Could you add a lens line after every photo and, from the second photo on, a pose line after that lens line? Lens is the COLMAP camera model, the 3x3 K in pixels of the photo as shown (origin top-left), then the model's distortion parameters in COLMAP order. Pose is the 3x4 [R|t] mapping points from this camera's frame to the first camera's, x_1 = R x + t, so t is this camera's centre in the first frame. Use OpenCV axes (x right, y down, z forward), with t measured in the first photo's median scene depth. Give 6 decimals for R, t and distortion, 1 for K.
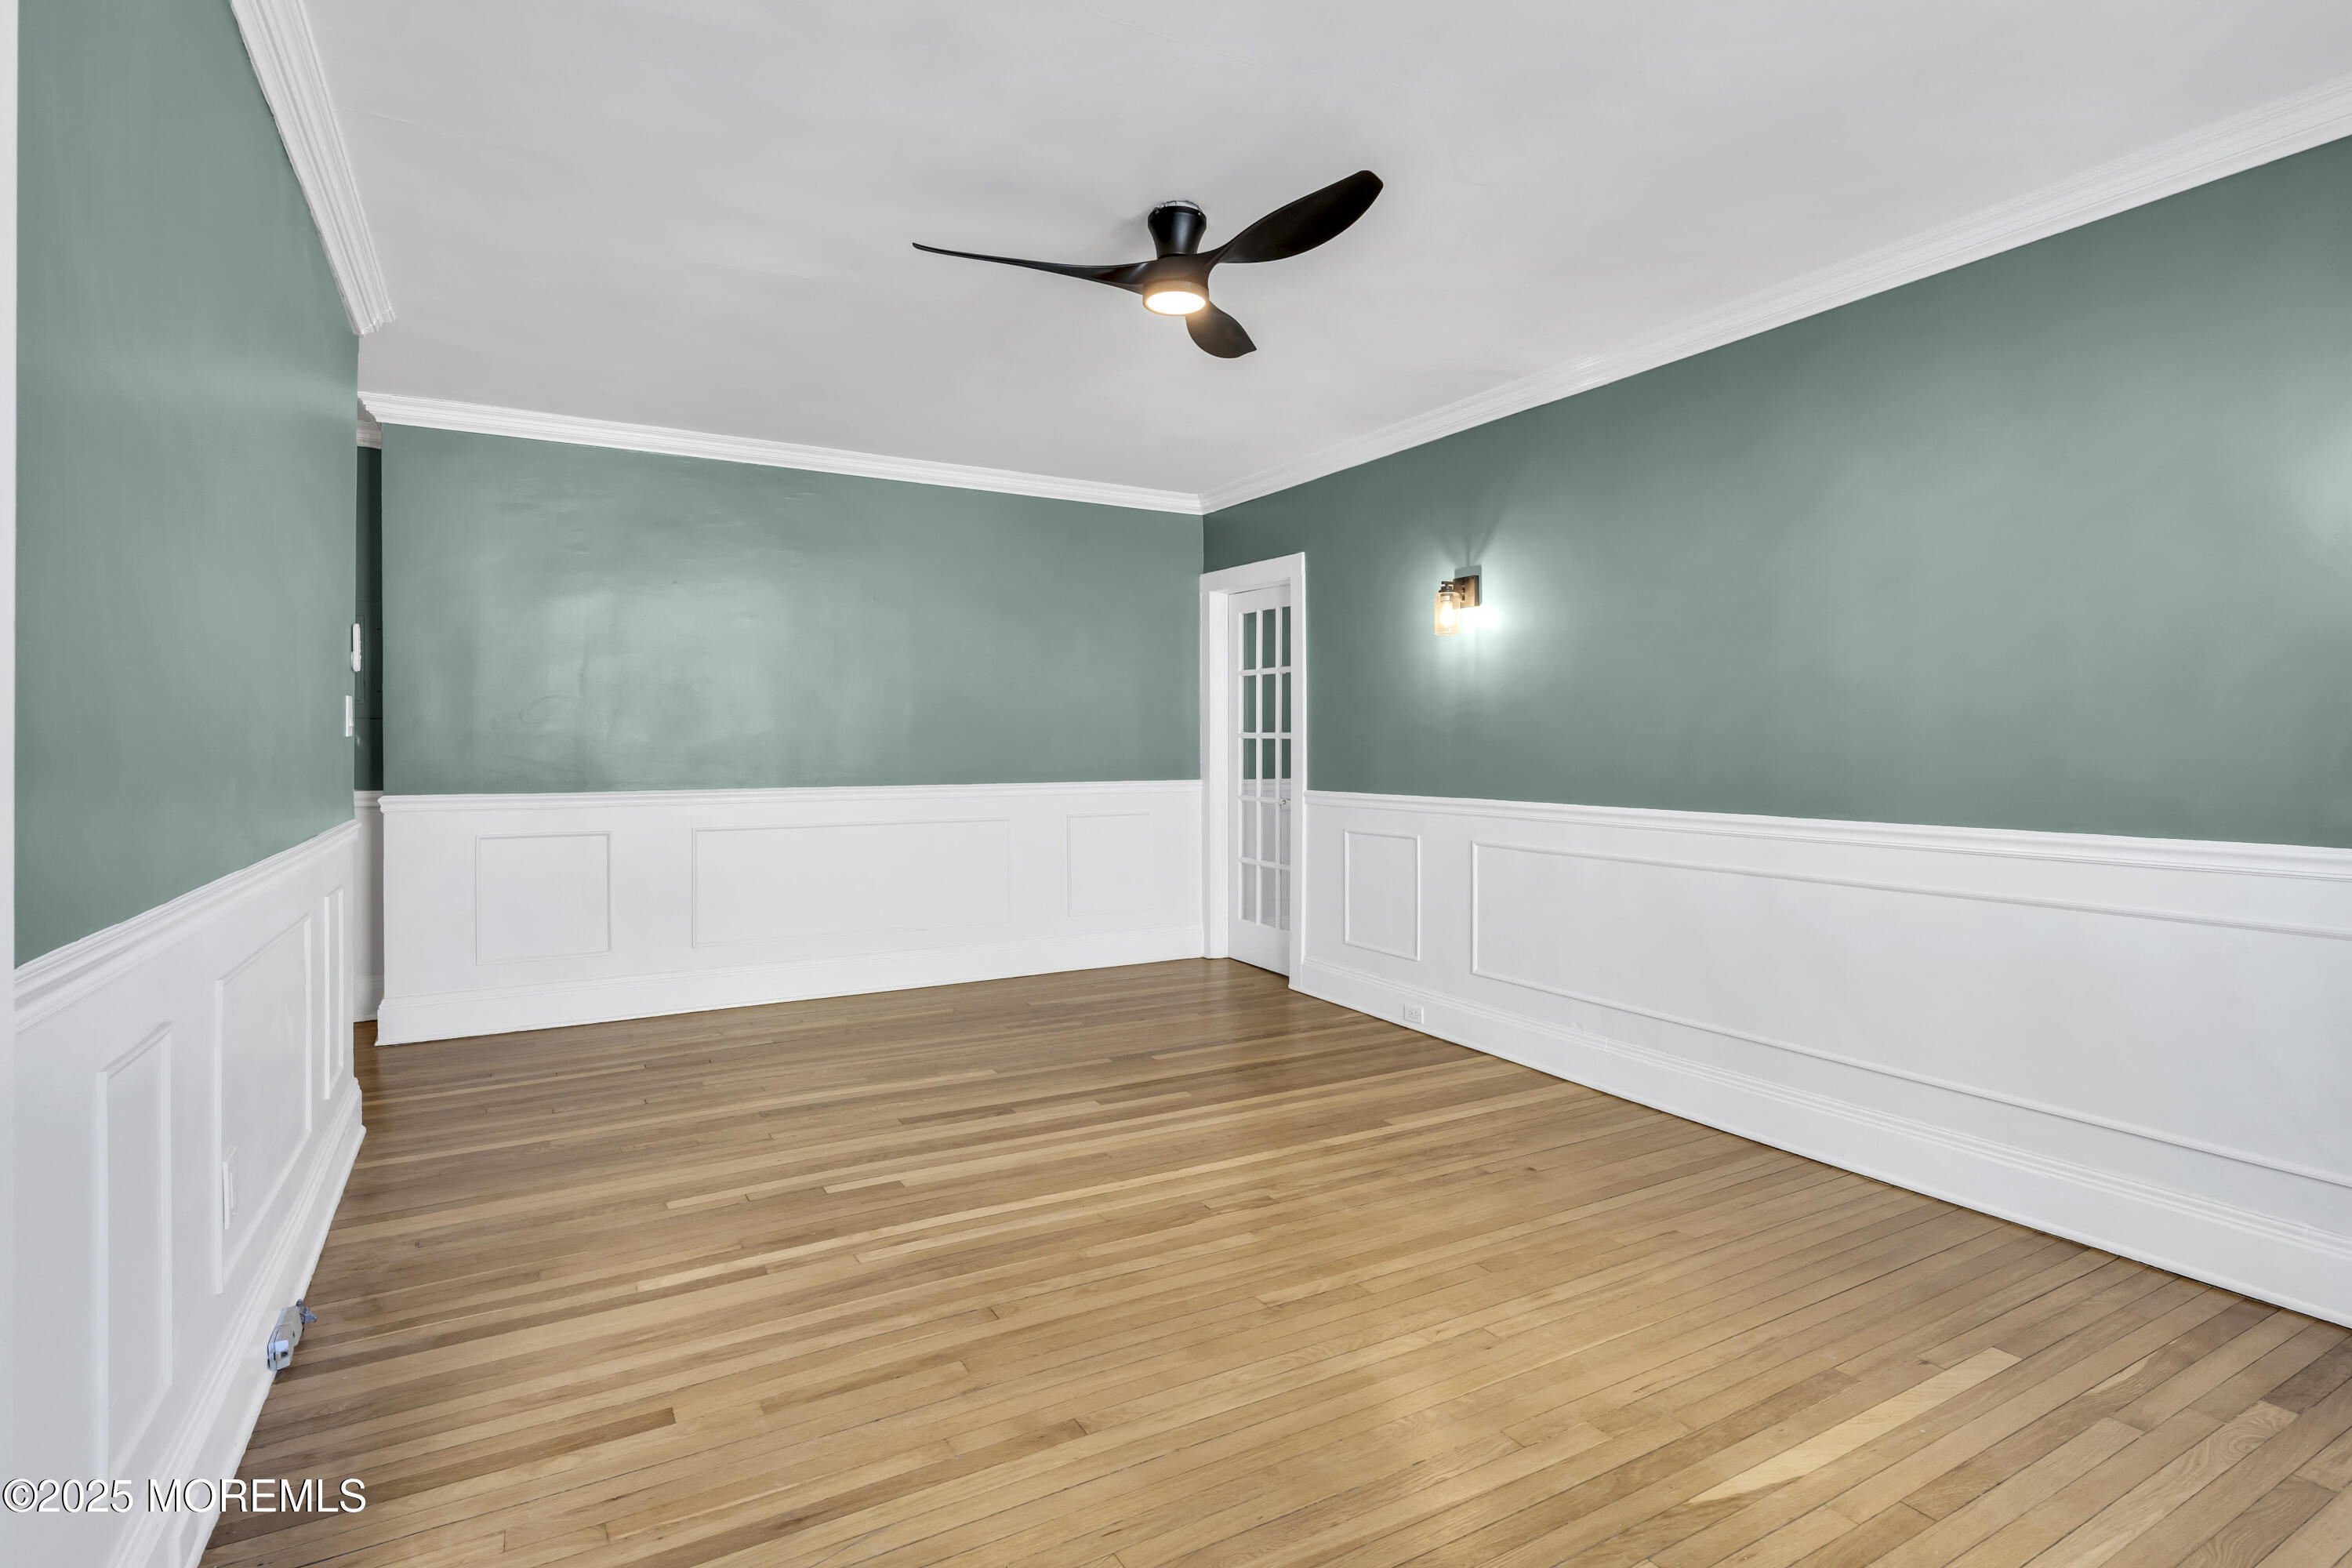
lens RADIAL K [[1147.7, 0, 1174.7], [0, 1147.7, 749.3], [0, 0, 1]] dist [-0.003123, -0.000578]
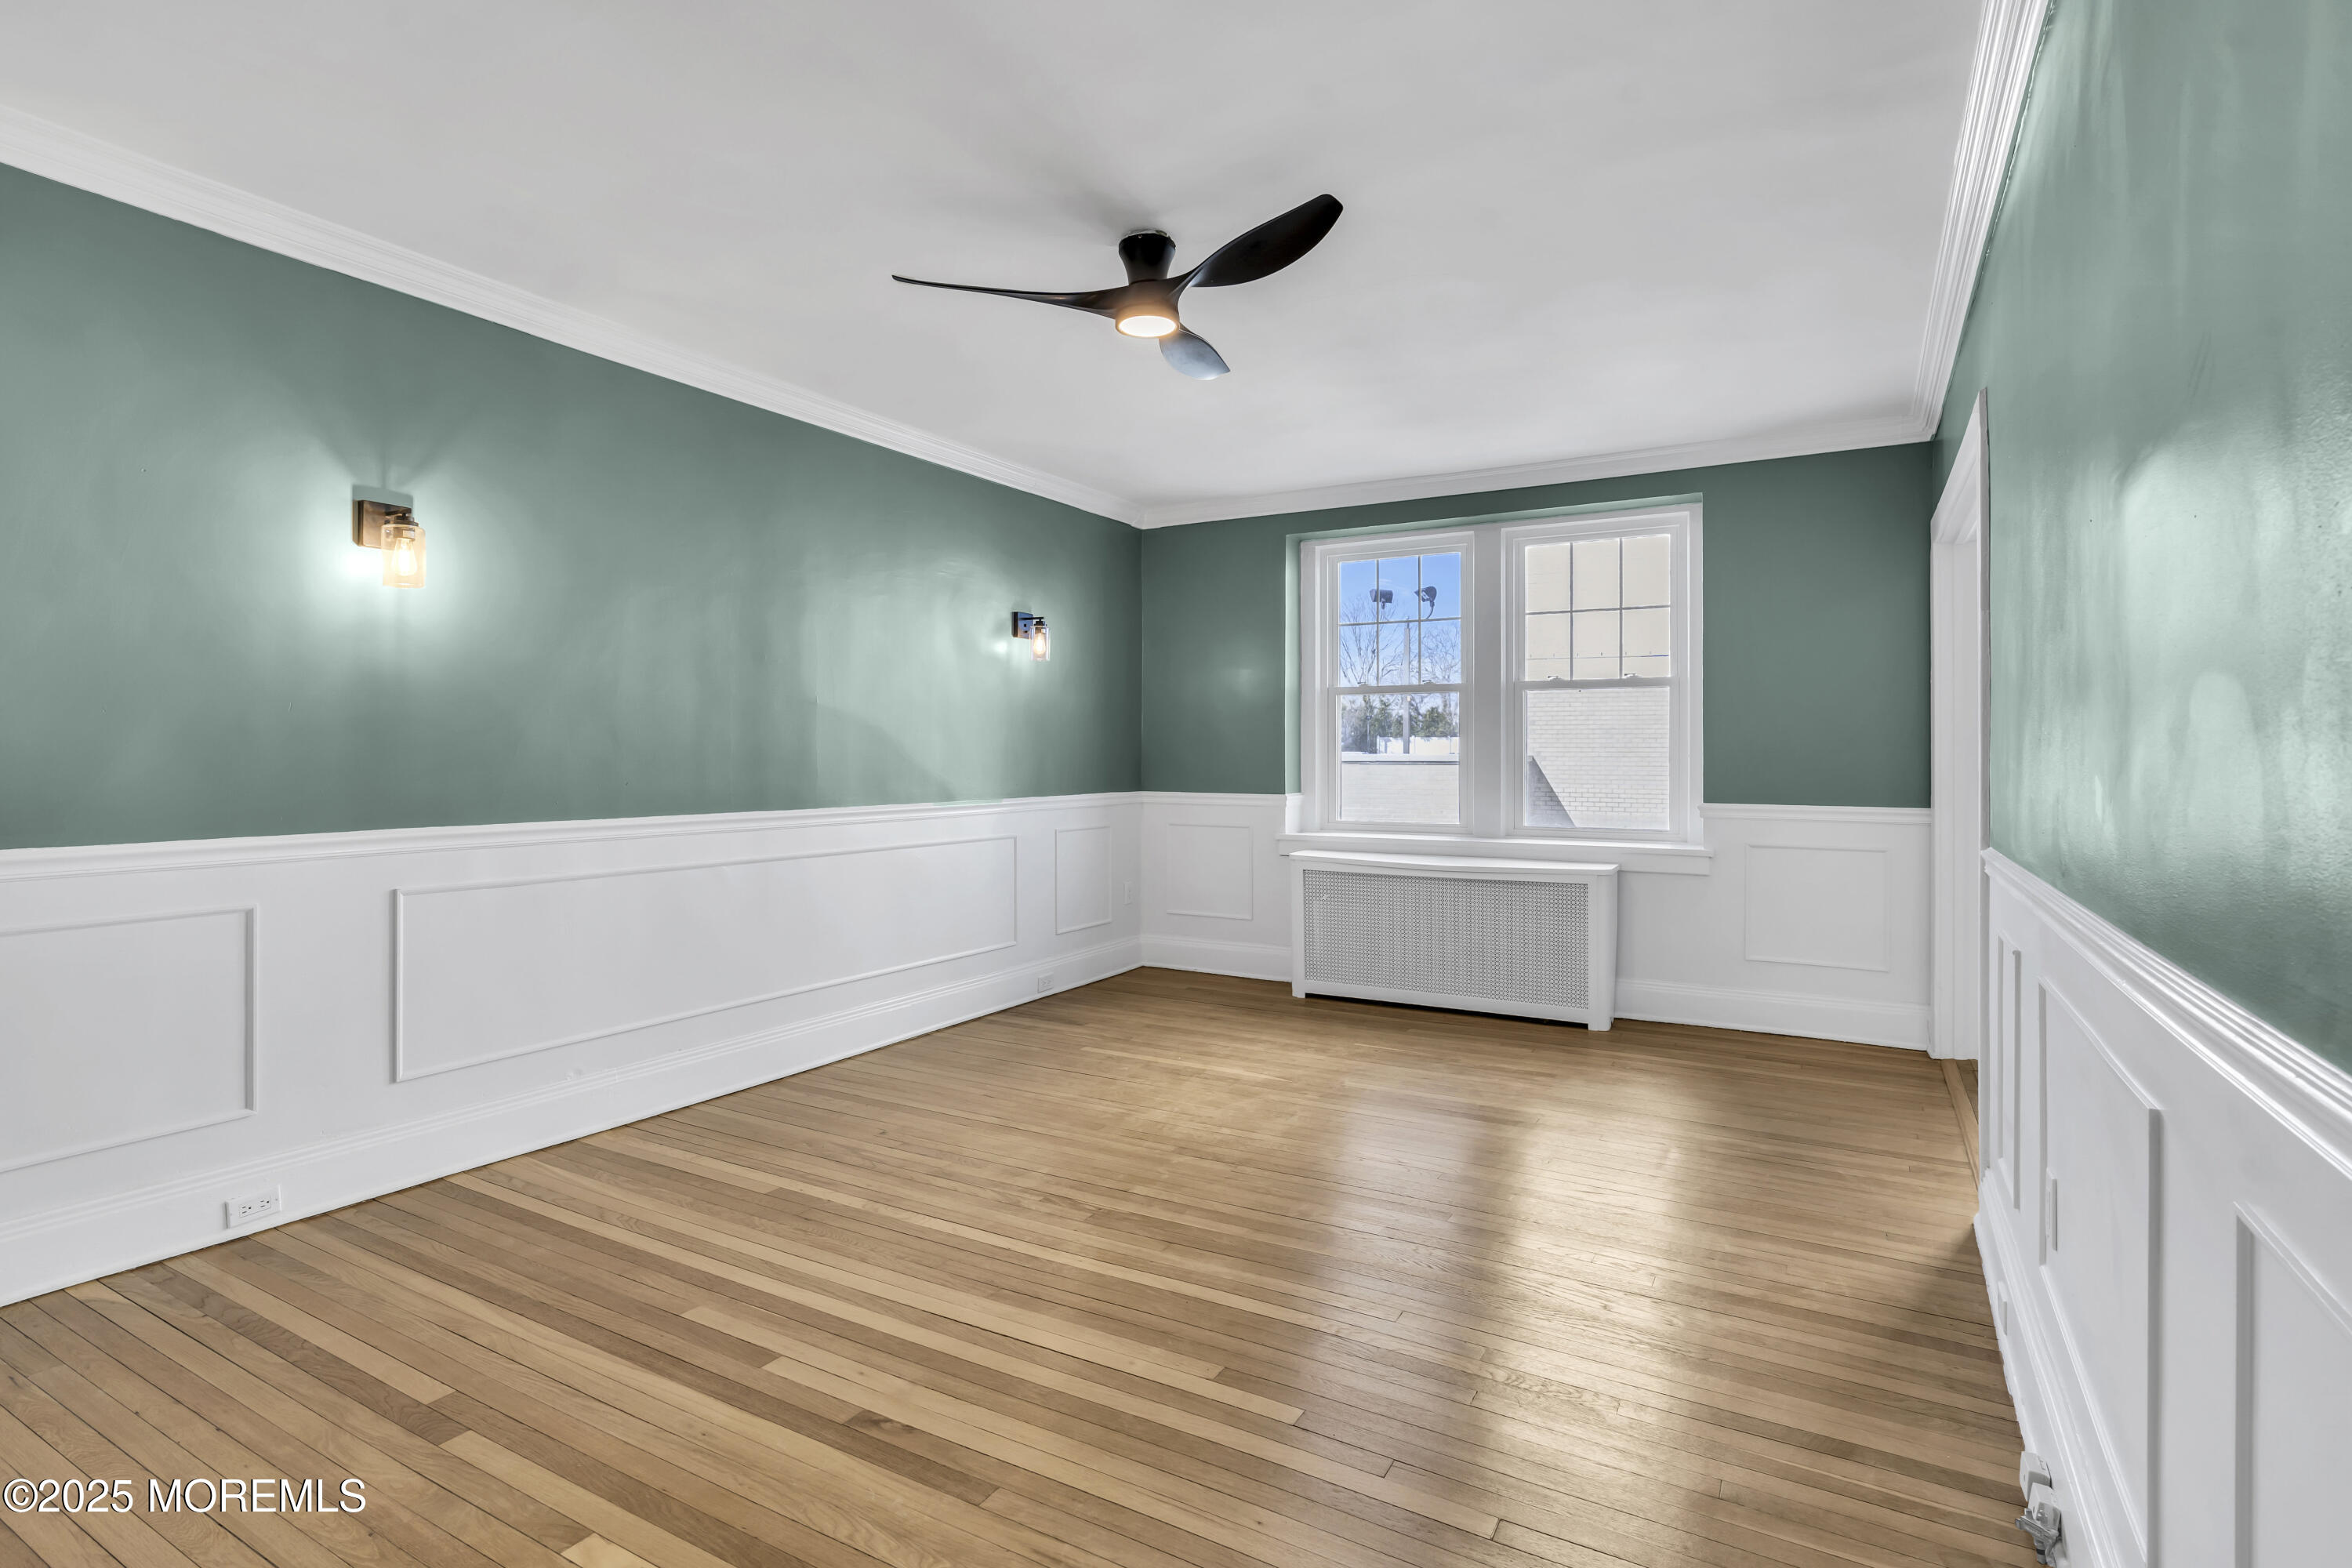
lens RADIAL K [[1147.7, 0, 1174.7], [0, 1147.7, 749.3], [0, 0, 1]] dist [-0.003123, -0.000578]
pose [[-0.501440, 0.002811, 0.865188, -0.796127], [0.000503, 0.999995, -0.002958, -0.003992], [-0.865192, -0.001048, -0.501439, 1.310686]]
